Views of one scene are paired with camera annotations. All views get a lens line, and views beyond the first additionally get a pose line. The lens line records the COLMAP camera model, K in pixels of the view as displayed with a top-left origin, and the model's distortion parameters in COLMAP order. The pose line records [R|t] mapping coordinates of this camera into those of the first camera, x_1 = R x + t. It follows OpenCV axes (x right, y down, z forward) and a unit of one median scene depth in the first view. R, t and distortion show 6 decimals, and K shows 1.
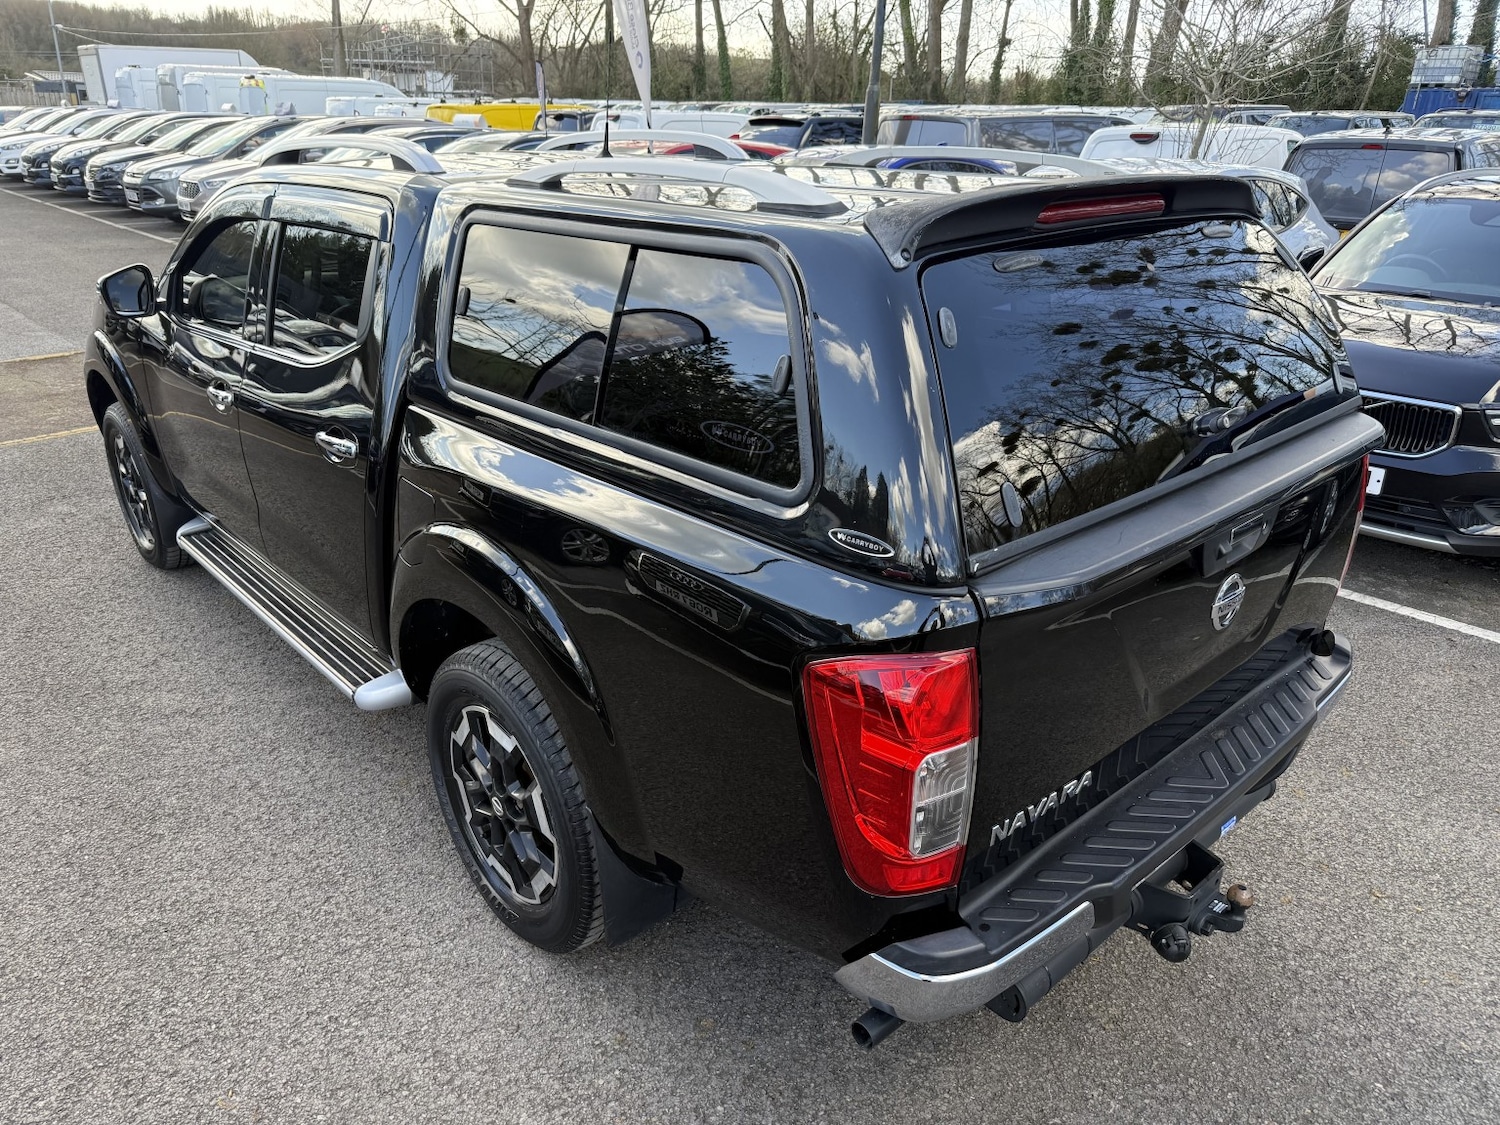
lens RADIAL K [[1071.2, 0, 756.5], [0, 1071.2, 562.0], [0, 0, 1]] dist [0.017148, -0.027423]
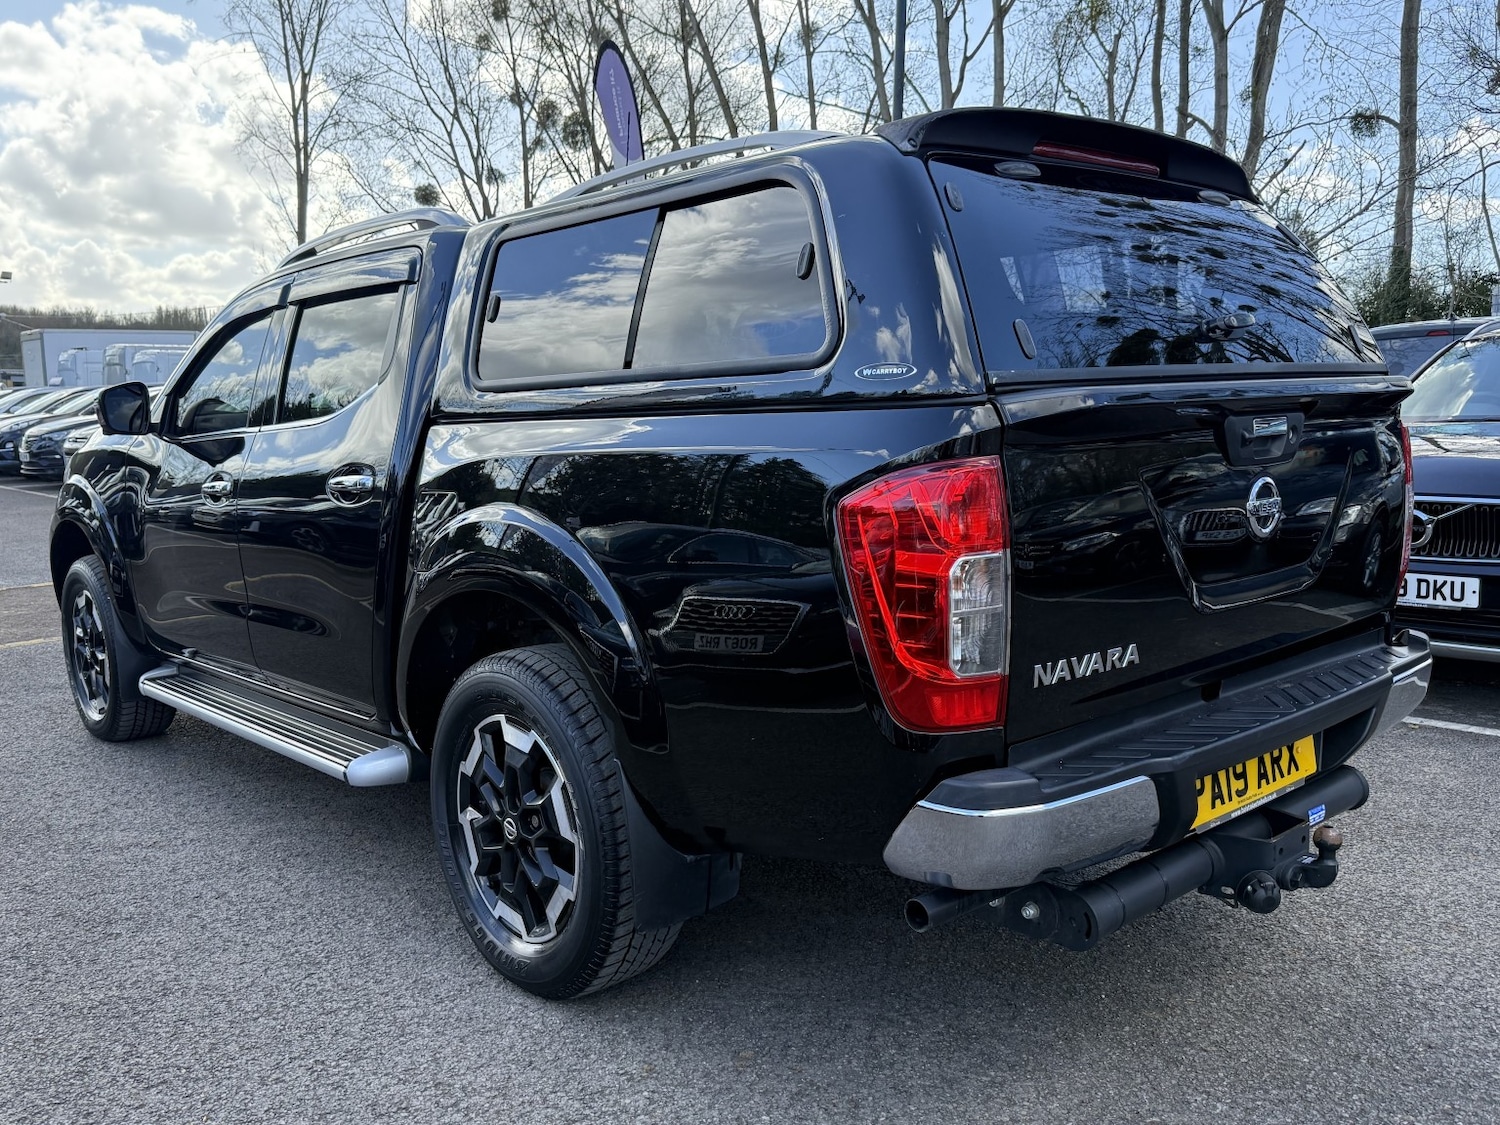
lens RADIAL K [[1308.0, 0, 750.0], [0, 1308.0, 562.5], [0, 0, 1]] dist [0.047596, -0.075068]
pose [[0.999445, -0.030621, -0.013139, -0.016533], [0.025788, 0.960545, -0.276928, 0.330492], [0.021101, 0.276435, 0.960801, -0.132259]]
